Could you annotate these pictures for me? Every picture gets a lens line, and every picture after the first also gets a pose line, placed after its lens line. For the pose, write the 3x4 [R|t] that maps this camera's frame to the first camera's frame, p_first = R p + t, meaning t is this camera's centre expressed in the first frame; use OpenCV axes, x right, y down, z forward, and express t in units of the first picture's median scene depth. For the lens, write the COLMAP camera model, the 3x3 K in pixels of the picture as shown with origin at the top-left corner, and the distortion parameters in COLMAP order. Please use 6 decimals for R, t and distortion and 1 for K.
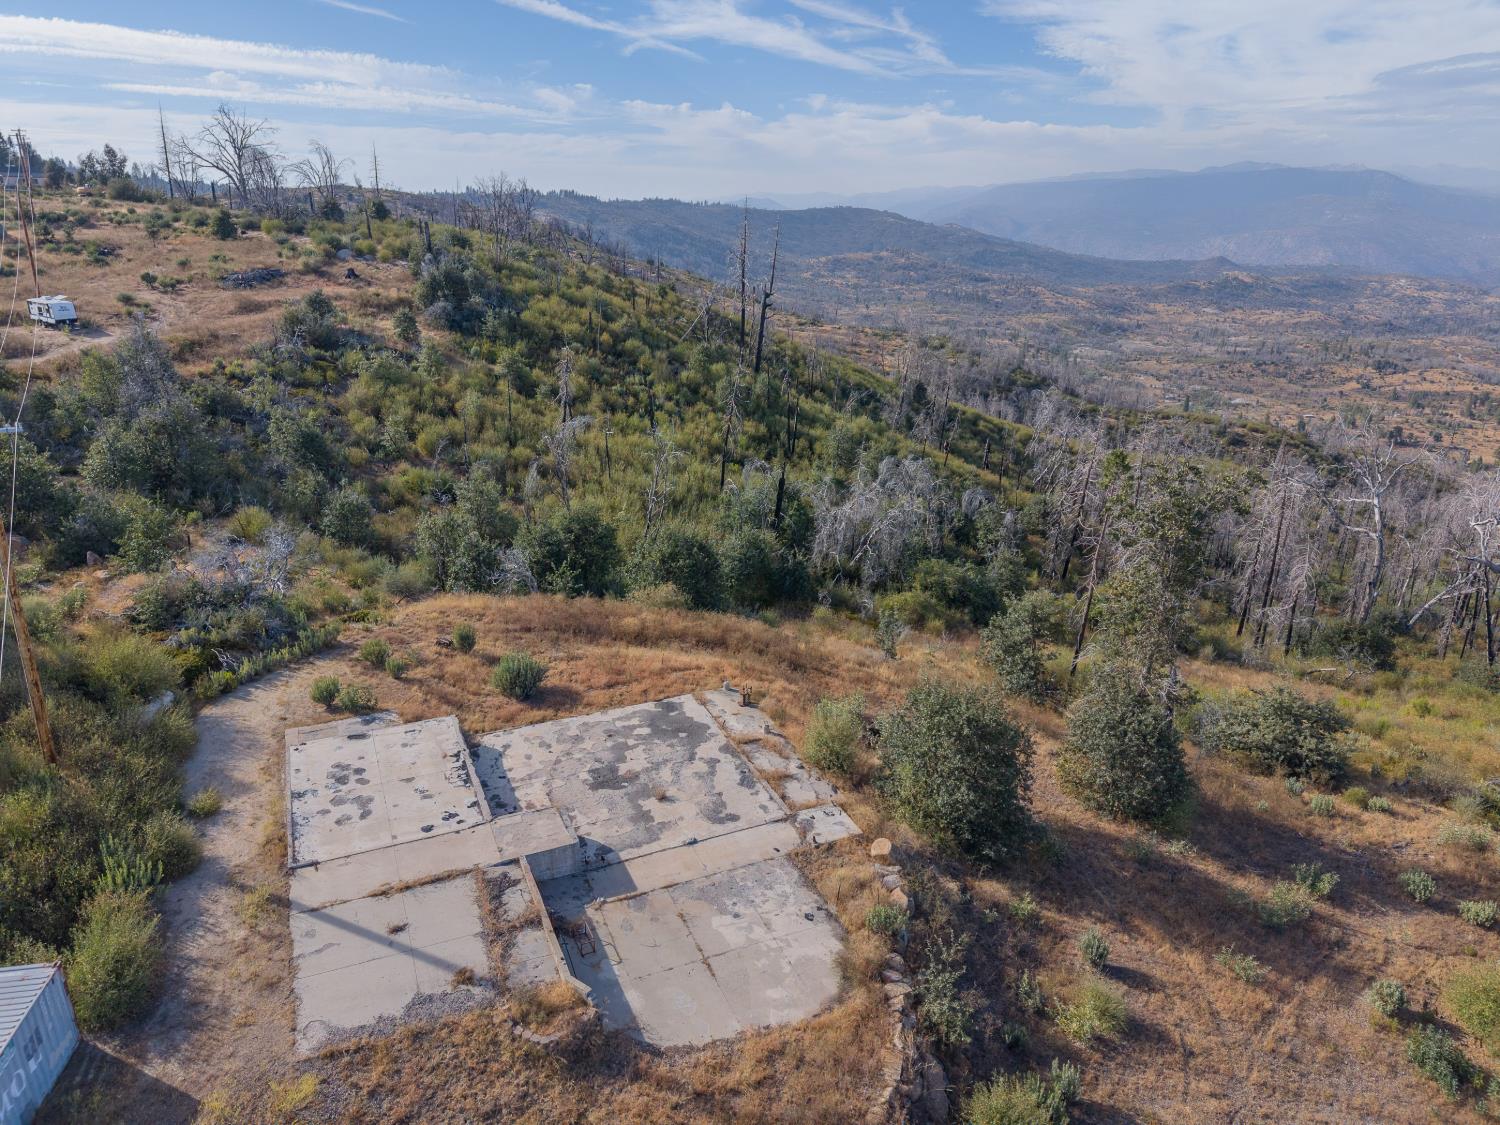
lens RADIAL K [[1000.5, 0, 742.6], [0, 1000.5, 564.8], [0, 0, 1]] dist [0.028742, -0.026493]
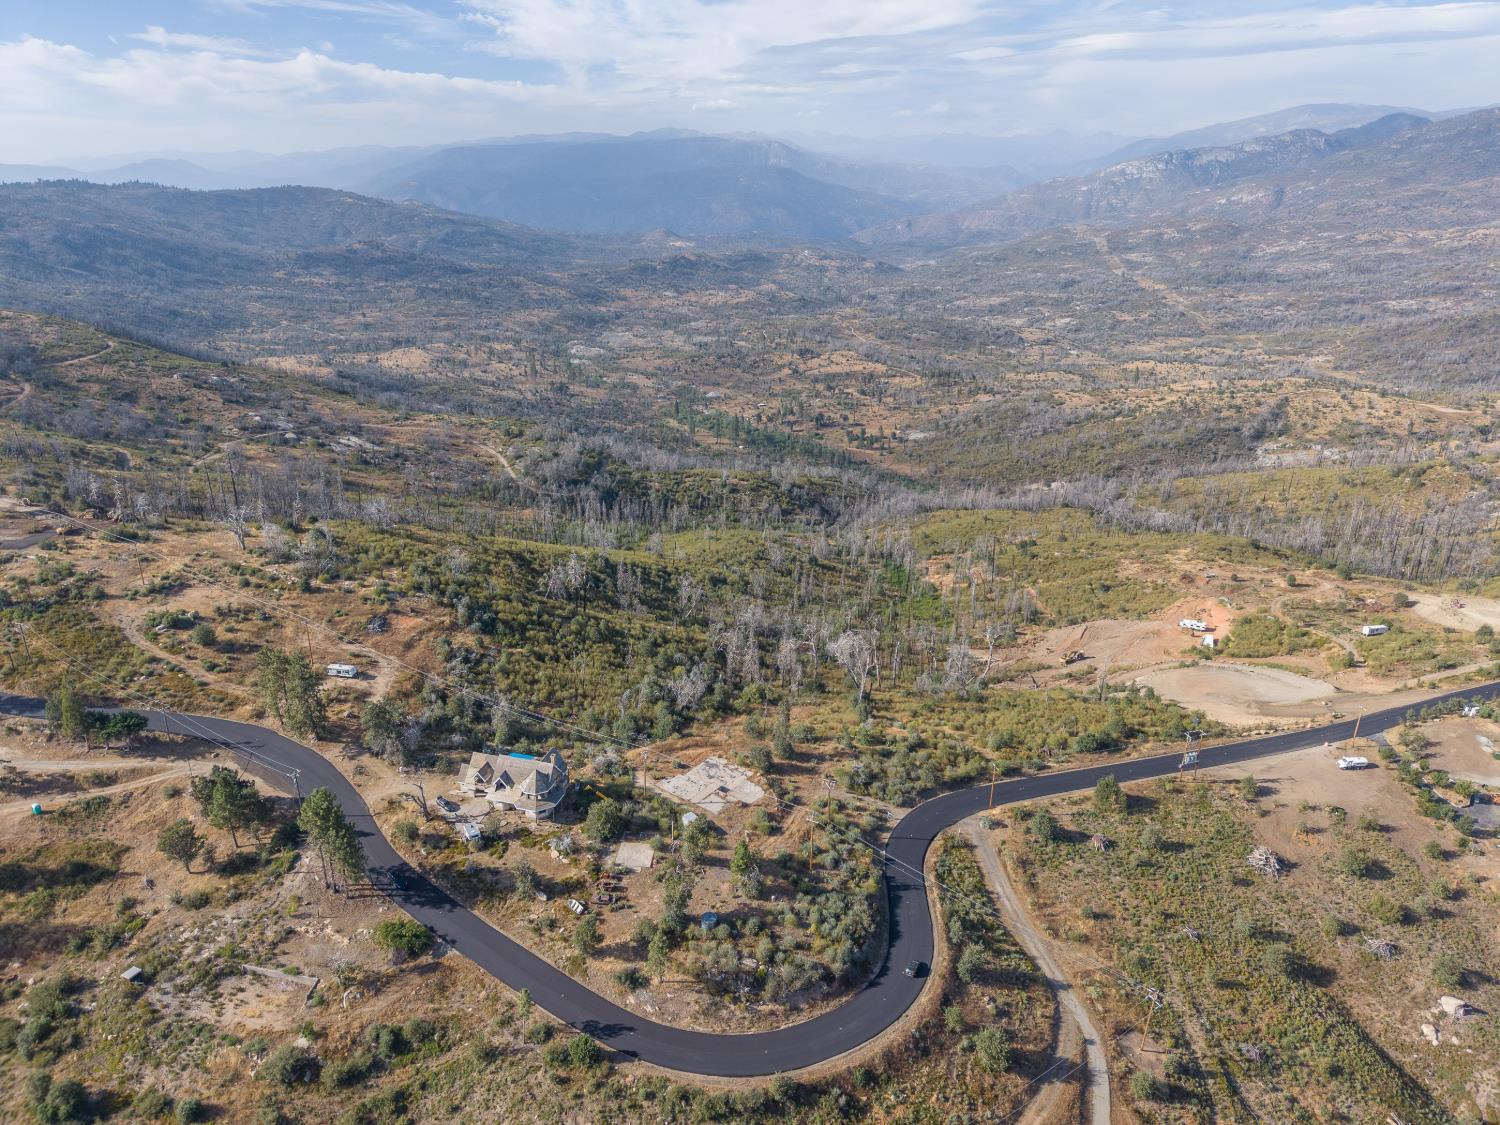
lens RADIAL K [[1000.5, 0, 741.1], [0, 1000.5, 567.7], [0, 0, 1]] dist [0.028742, -0.026493]
pose [[0.876473, -0.181201, 0.446051, -0.074431], [0.163343, 0.983438, 0.078544, -0.044755], [-0.452895, 0.004018, 0.891555, -0.135675]]
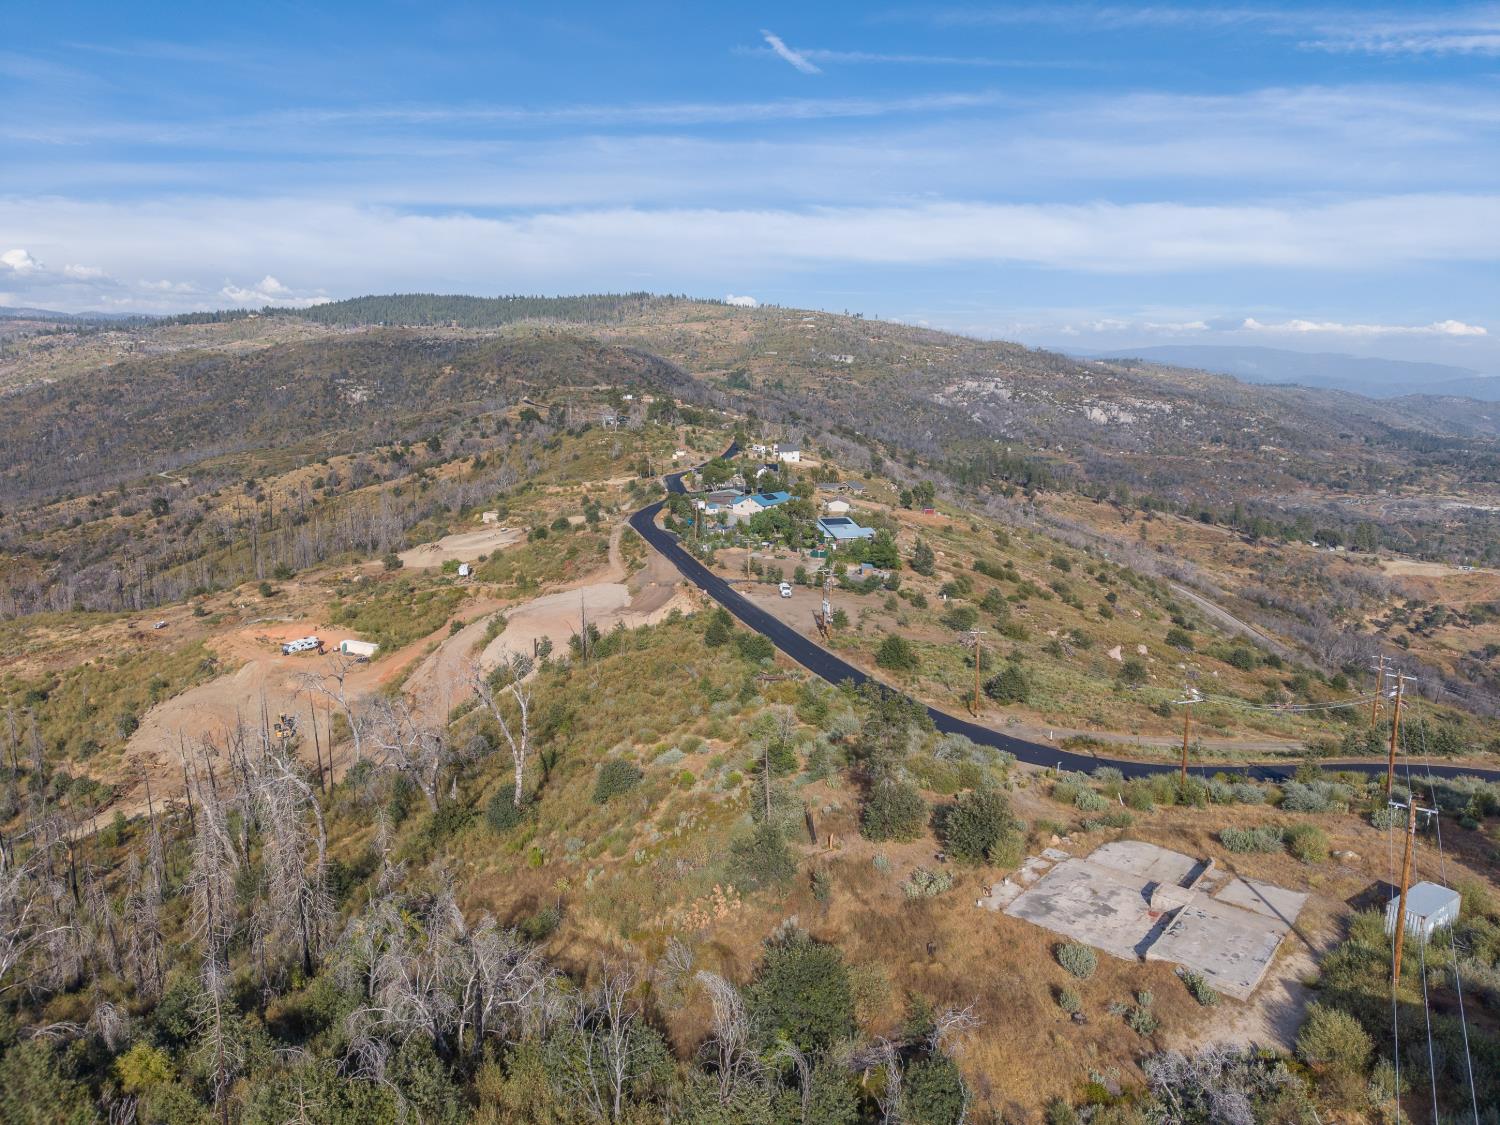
lens RADIAL K [[1000.5, 0, 743.3], [0, 1000.5, 563.1], [0, 0, 1]] dist [0.028742, -0.026493]
pose [[-0.433187, -0.174008, 0.884347, -0.043844], [0.295420, 0.899572, 0.321712, -0.037038], [-0.851514, 0.400615, -0.338278, 0.061243]]
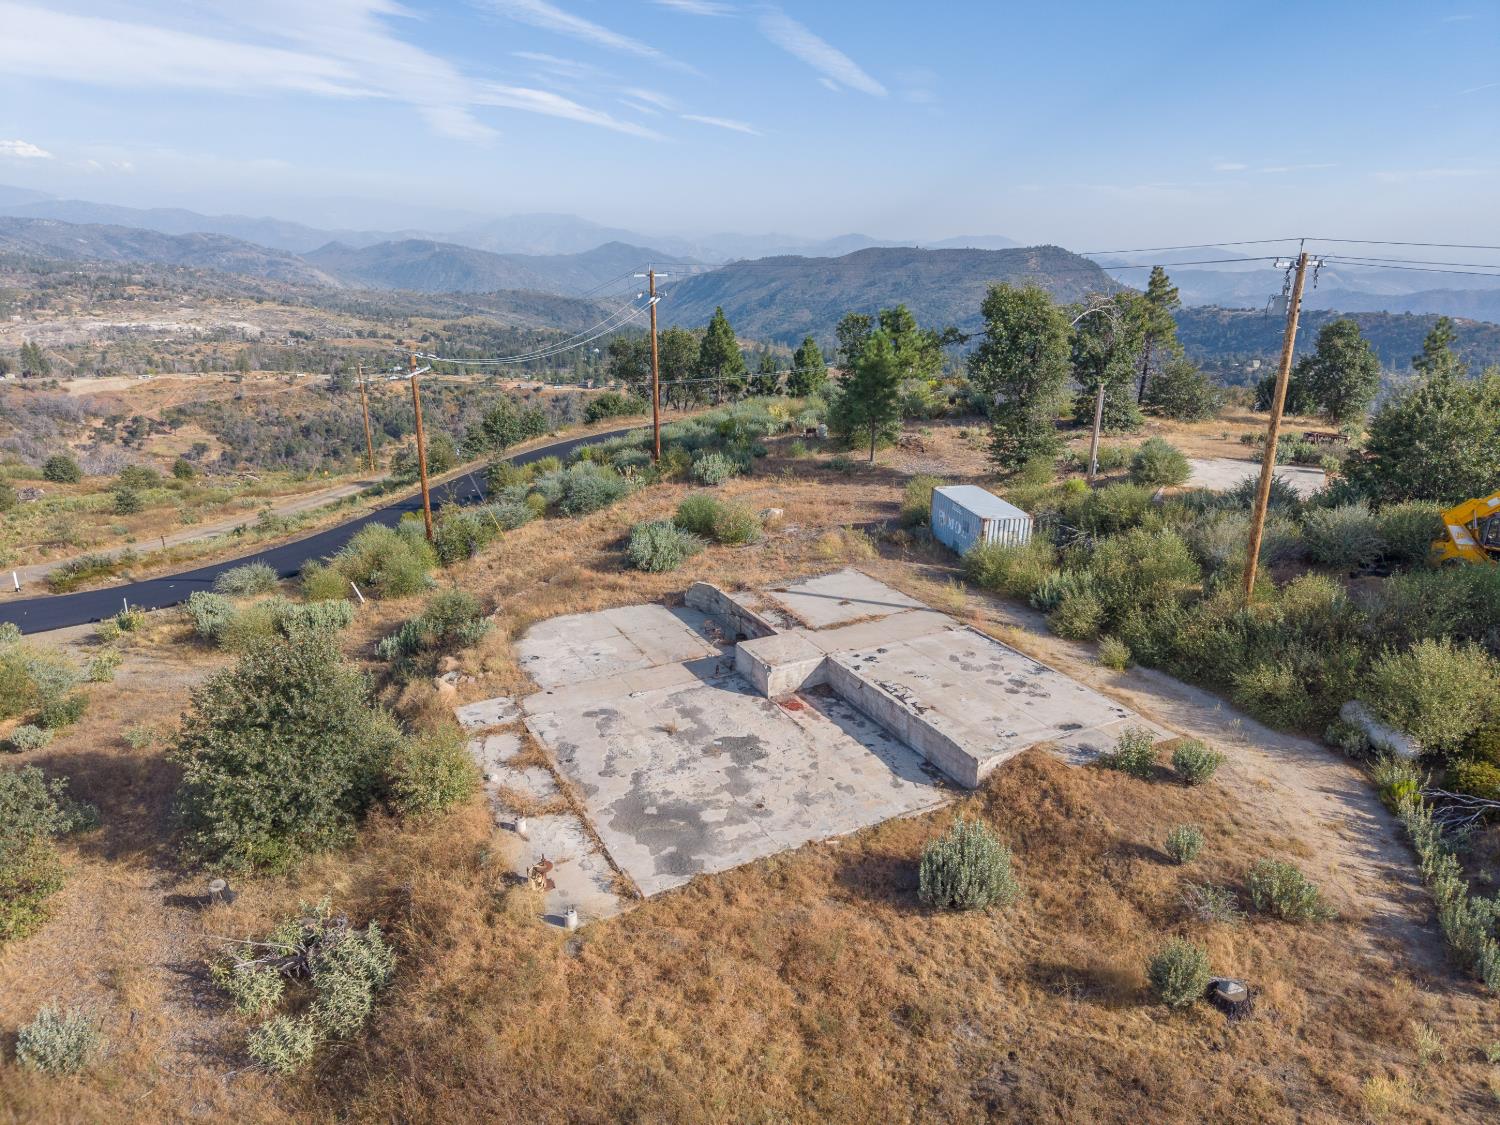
lens RADIAL K [[1000.5, 0, 741.8], [0, 1000.5, 560.5], [0, 0, 1]] dist [0.028742, -0.026493]
pose [[-0.997481, 0.005985, -0.070688, -0.002482], [-0.039563, 0.780161, 0.624326, -0.012730], [0.058885, 0.625550, -0.777959, 0.047885]]
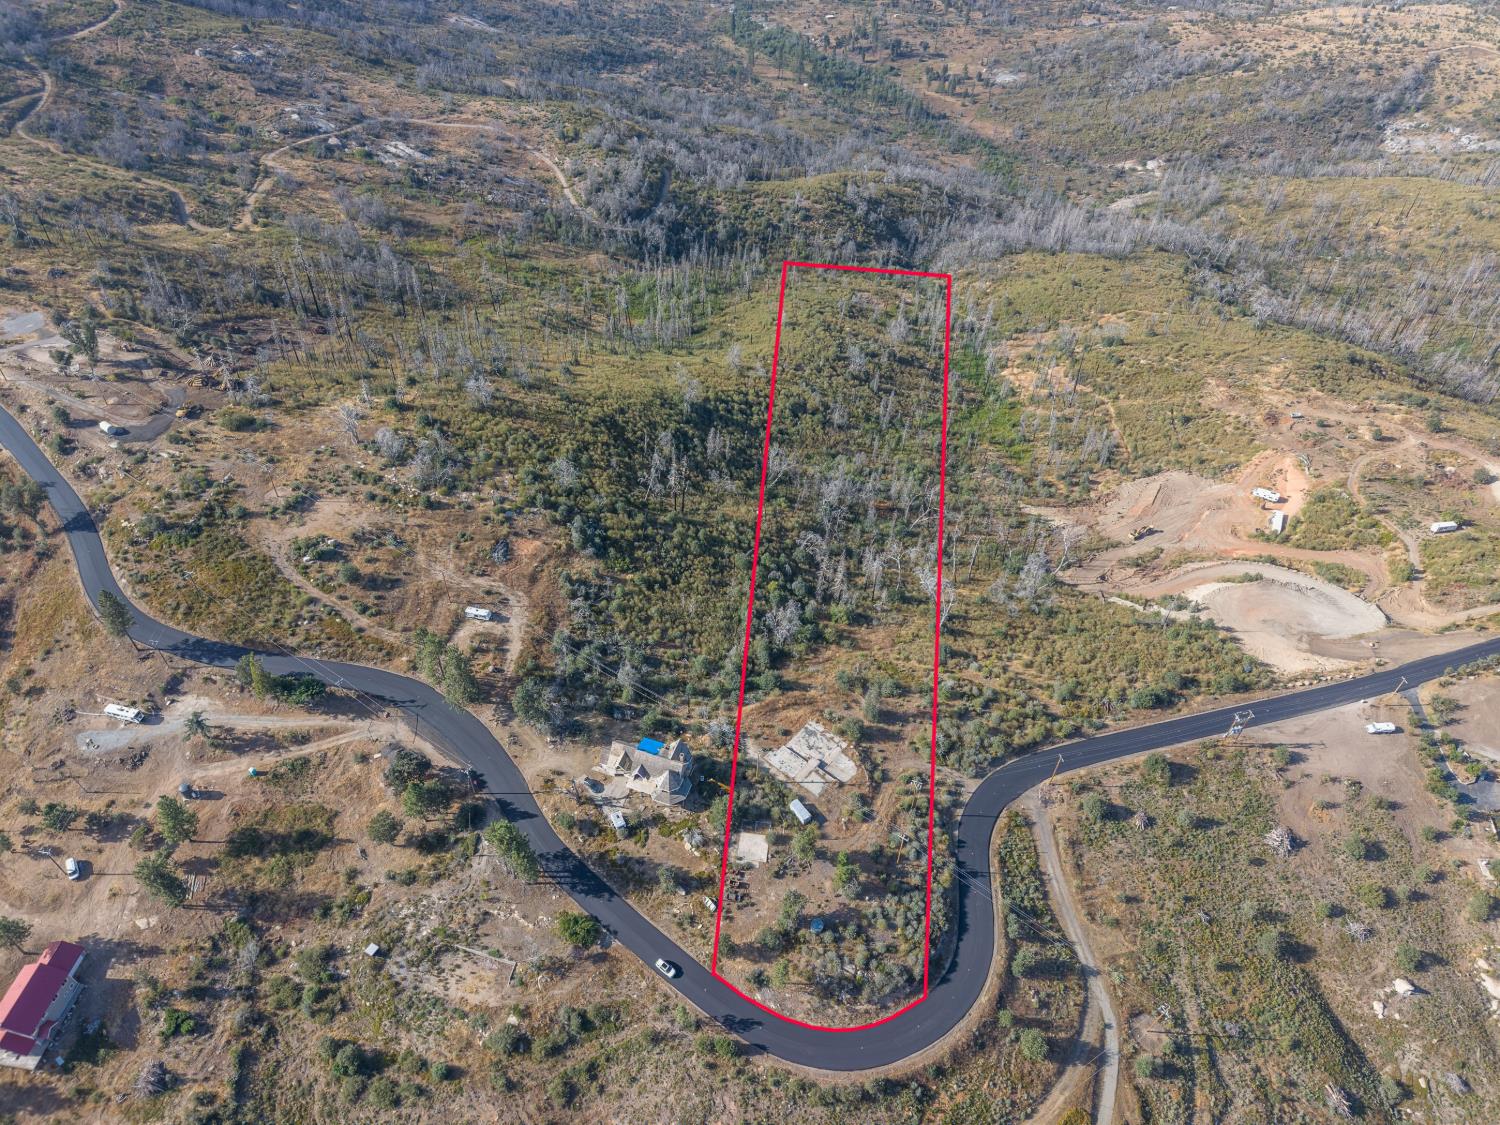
lens RADIAL K [[1000.5, 0, 740.5], [0, 1000.5, 564.0], [0, 0, 1]] dist [0.028742, -0.026493]
pose [[0.899453, -0.300180, 0.317609, -0.073481], [0.135443, 0.882460, 0.450466, -0.125649], [-0.415498, -0.362155, 0.834389, -0.125994]]
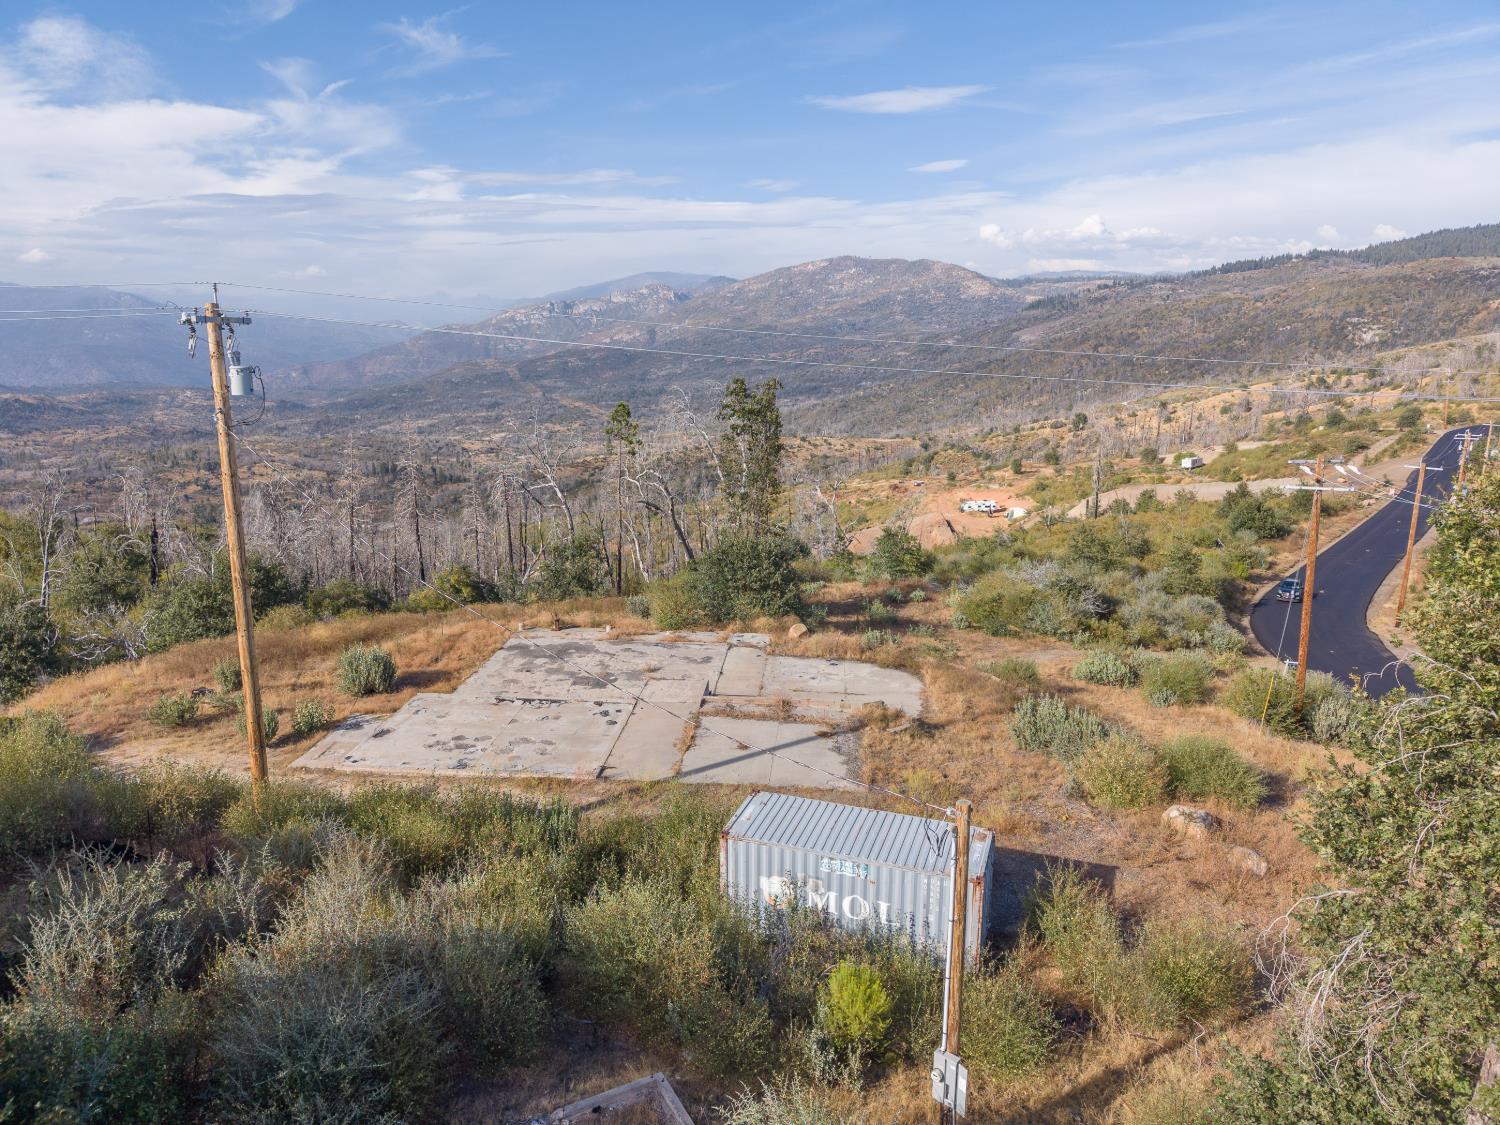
lens RADIAL K [[1000.5, 0, 743.2], [0, 1000.5, 563.9], [0, 0, 1]] dist [0.028742, -0.026493]
pose [[0.480239, -0.206446, 0.852496, -0.029492], [0.299287, 0.952148, 0.061980, 0.002360], [-0.824498, 0.225376, 0.519046, 0.008933]]
